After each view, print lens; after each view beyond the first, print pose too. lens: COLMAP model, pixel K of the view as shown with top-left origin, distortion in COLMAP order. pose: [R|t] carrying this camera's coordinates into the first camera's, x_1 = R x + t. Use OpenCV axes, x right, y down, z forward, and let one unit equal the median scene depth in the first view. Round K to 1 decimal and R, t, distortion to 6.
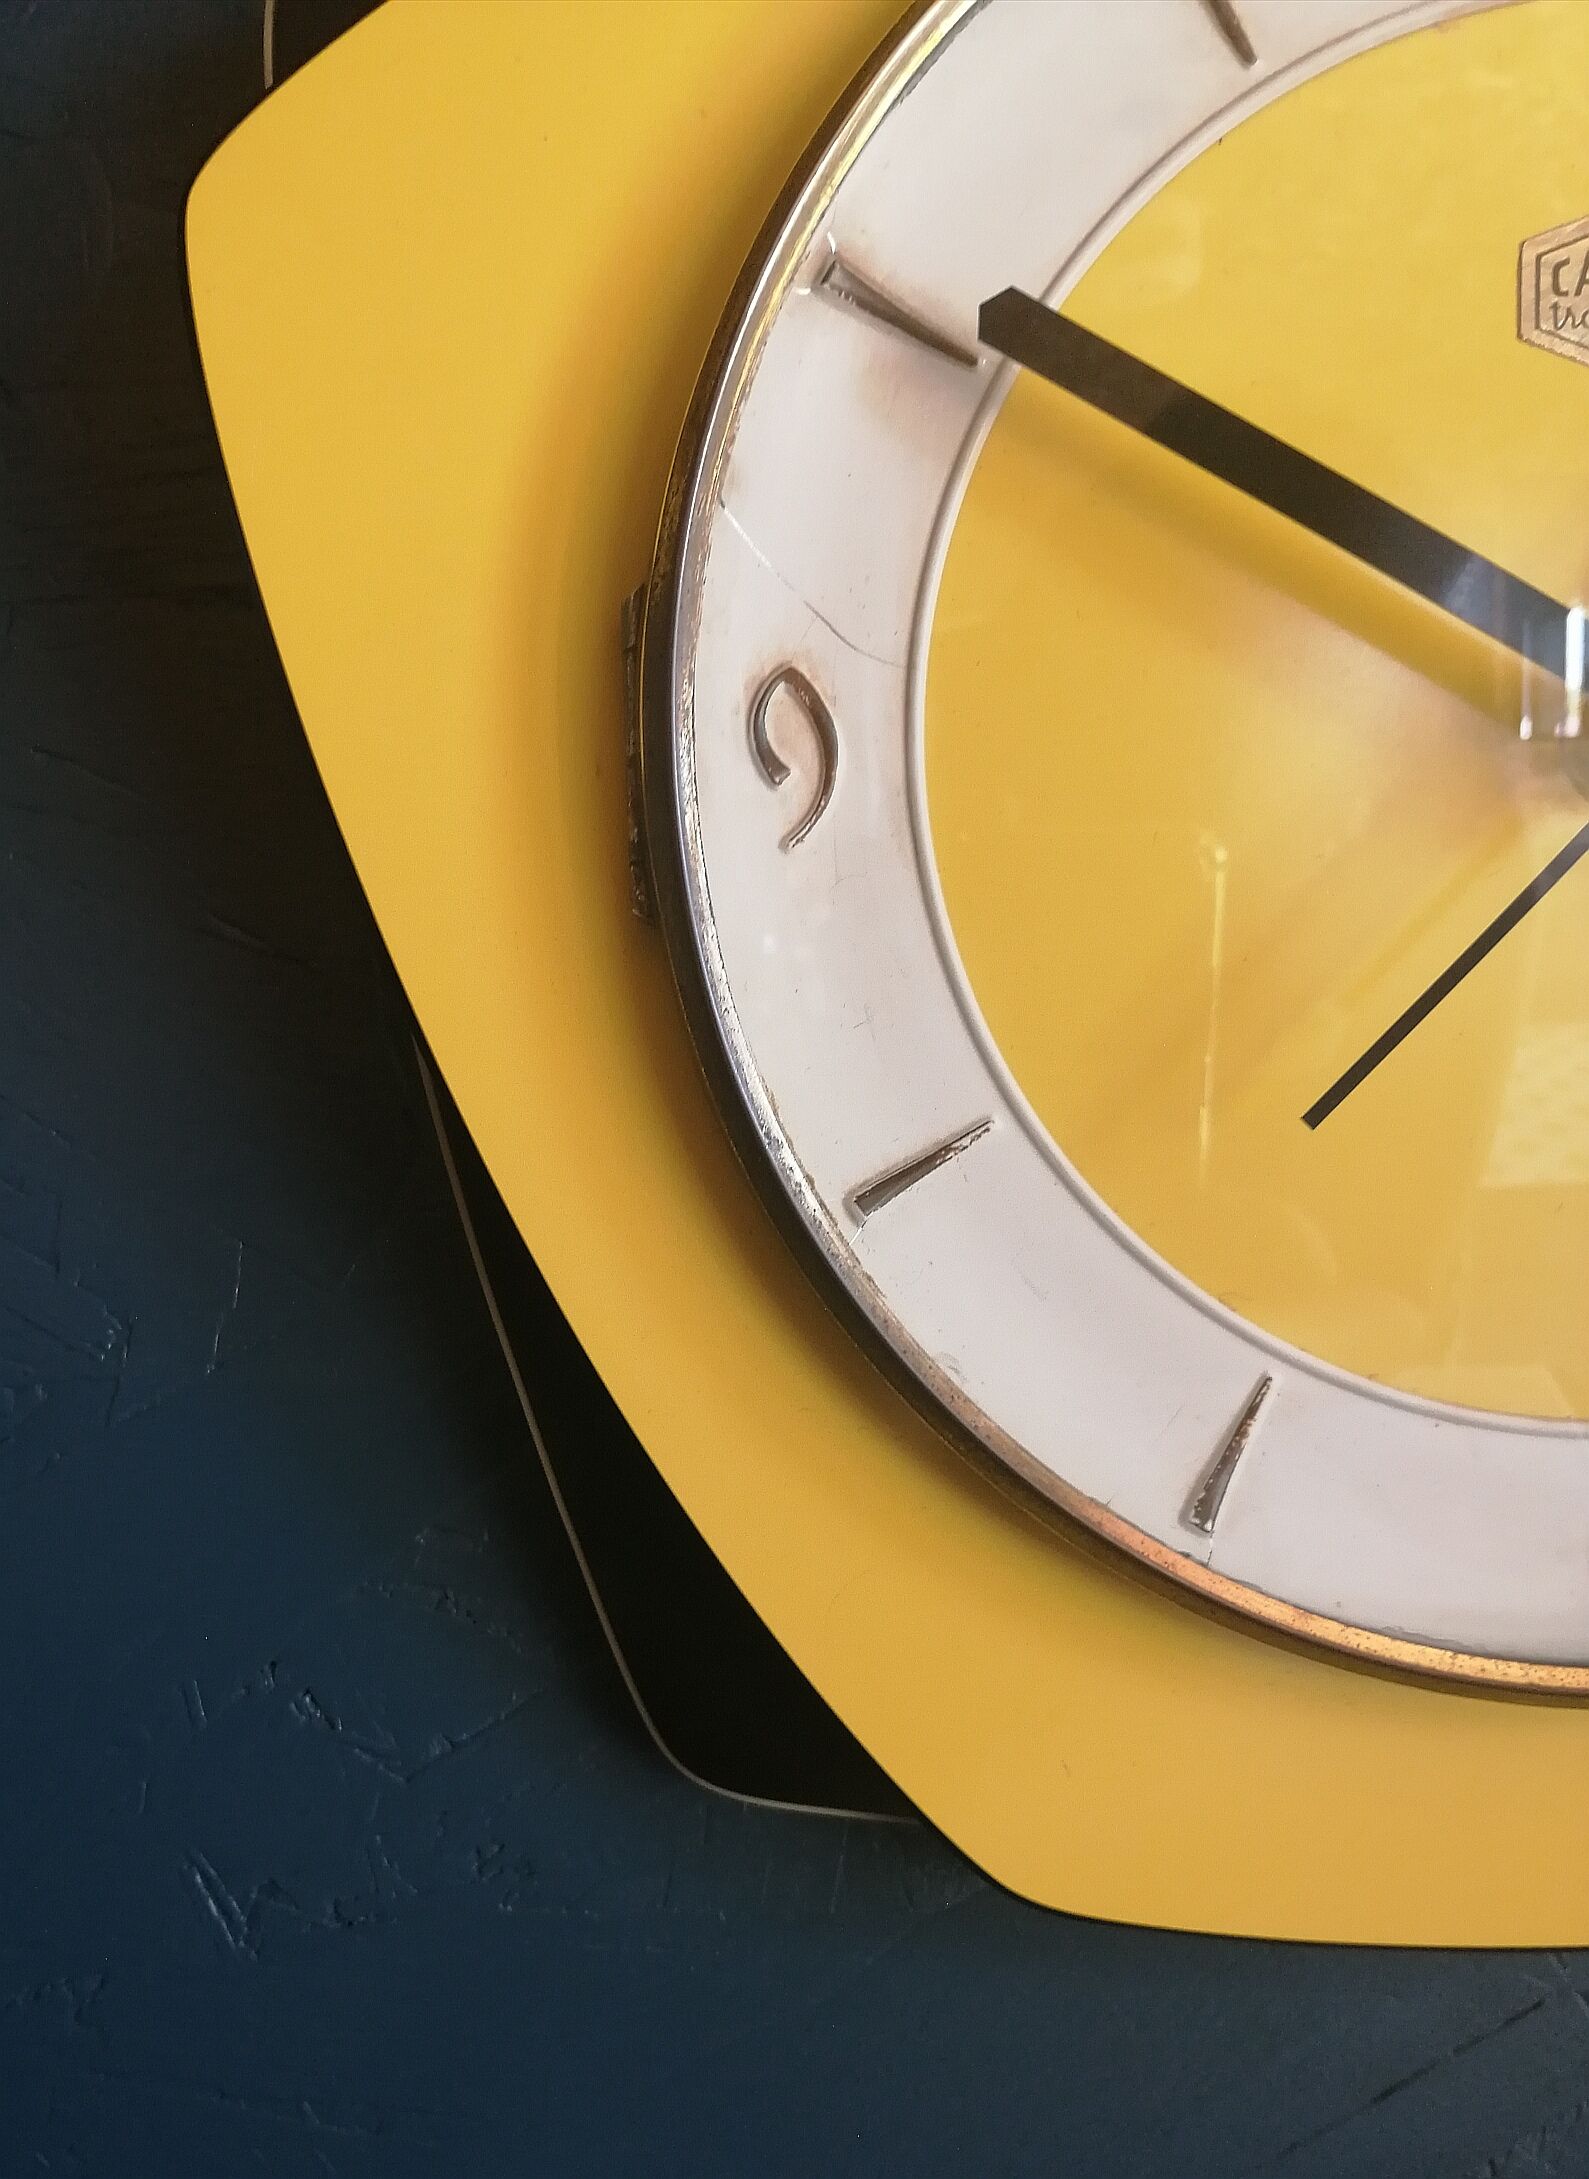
lens RADIAL K [[2002.3, 0, 649.9], [0, 2002.3, 1269.8], [0, 0, 1]] dist [-0.026878, 0.009515]
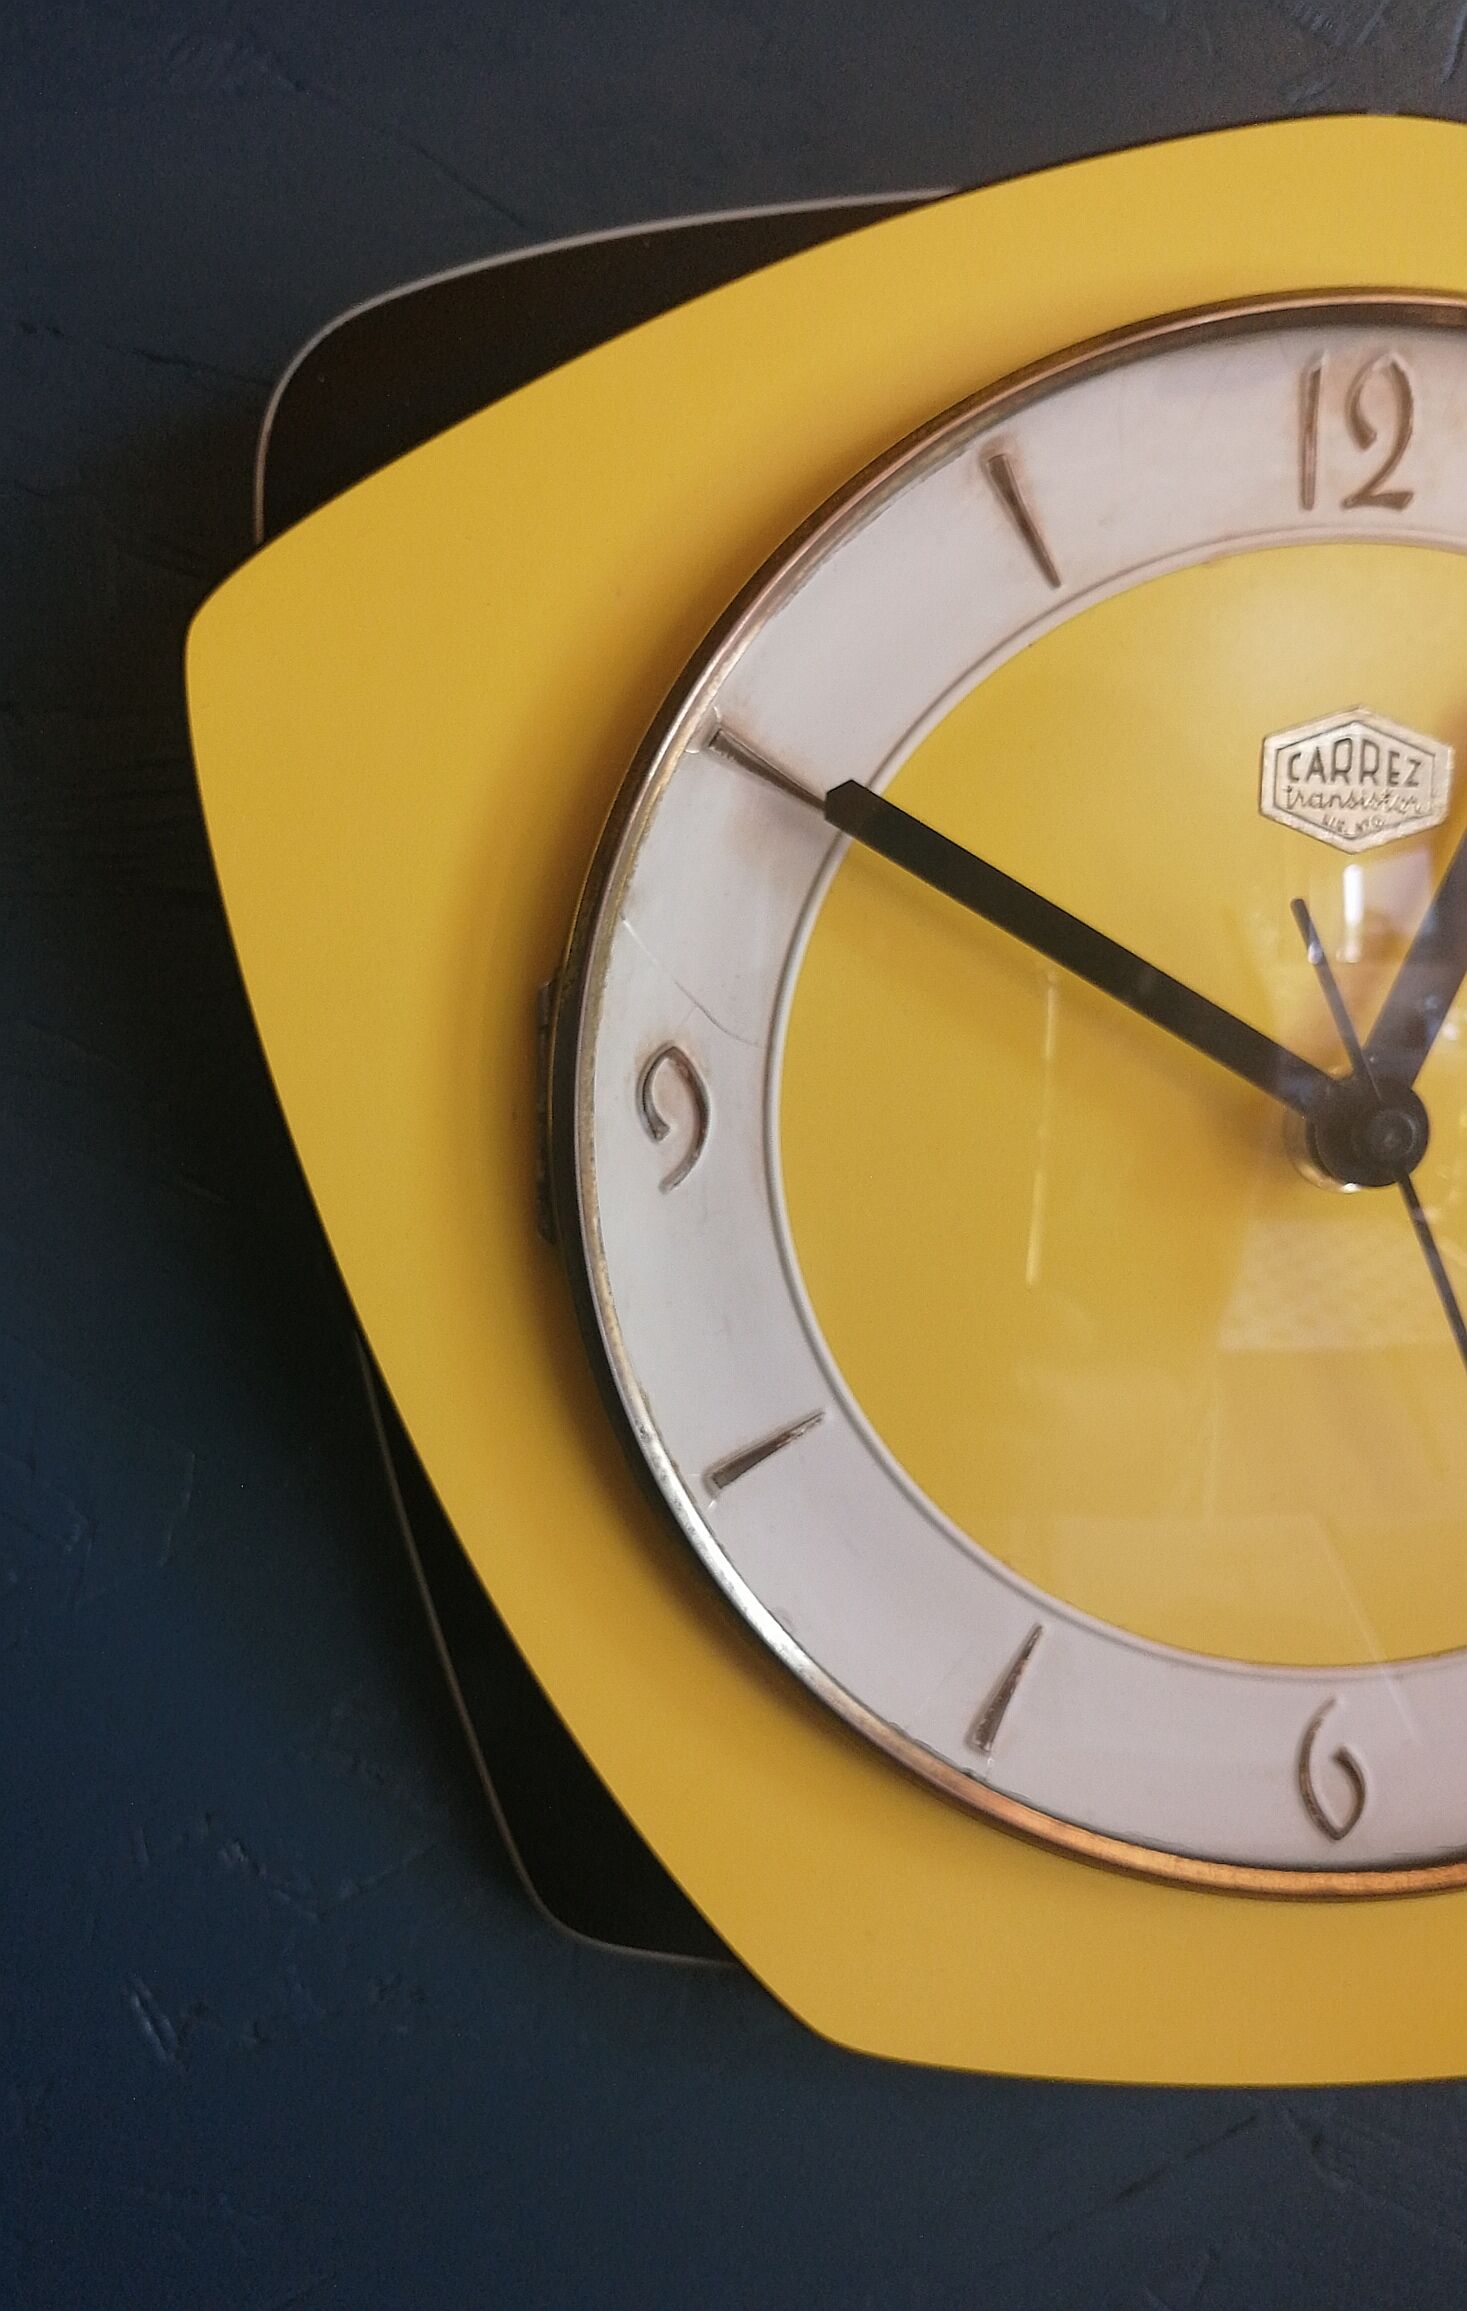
lens RADIAL K [[1987.1, 0, 680.8], [0, 1987.1, 1151.3], [0, 0, 1]] dist [-0.010906, -0.008842]
pose [[0.997002, 0.035201, 0.068901, -0.006842], [-0.034058, 0.999263, -0.017705, -0.213937], [-0.069473, 0.015305, 0.997466, -0.218121]]
